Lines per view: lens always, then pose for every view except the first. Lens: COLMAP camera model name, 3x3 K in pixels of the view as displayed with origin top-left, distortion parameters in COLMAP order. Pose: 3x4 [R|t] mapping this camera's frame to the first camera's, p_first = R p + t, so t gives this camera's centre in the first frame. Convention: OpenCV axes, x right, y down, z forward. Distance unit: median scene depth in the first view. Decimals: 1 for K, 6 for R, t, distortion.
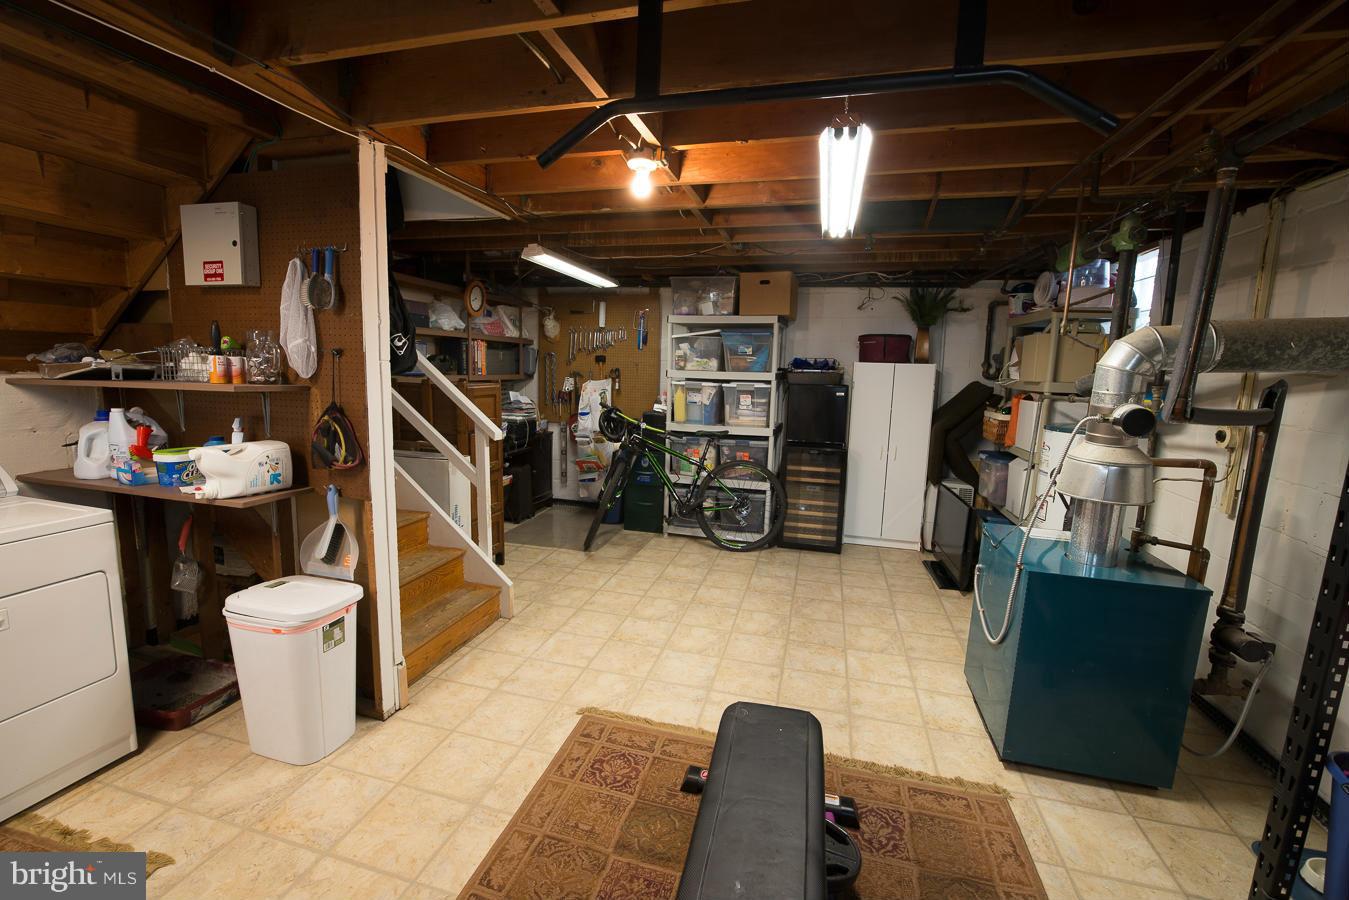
lens RADIAL K [[575.3, 0, 670.6], [0, 575.3, 446.4], [0, 0, 1]] dist [-0.014679, -0.000061]
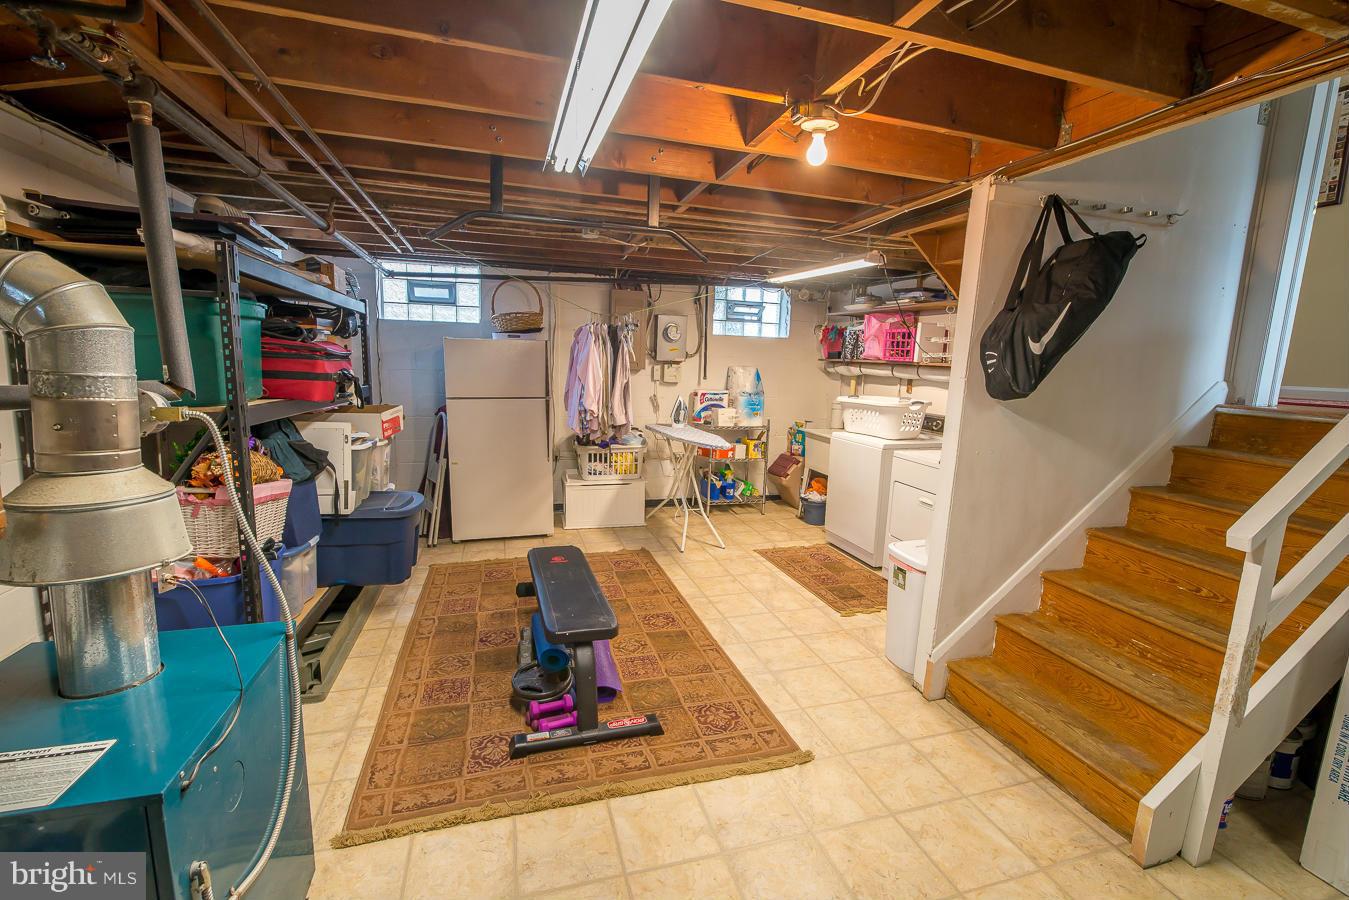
lens RADIAL K [[575.3, 0, 670.6], [0, 575.3, 446.4], [0, 0, 1]] dist [-0.014679, -0.000061]
pose [[-0.849224, 0.027074, -0.527339, 0.565149], [-0.130476, 0.956957, 0.259249, -0.243157], [0.511659, 0.288965, -0.809138, 1.683604]]
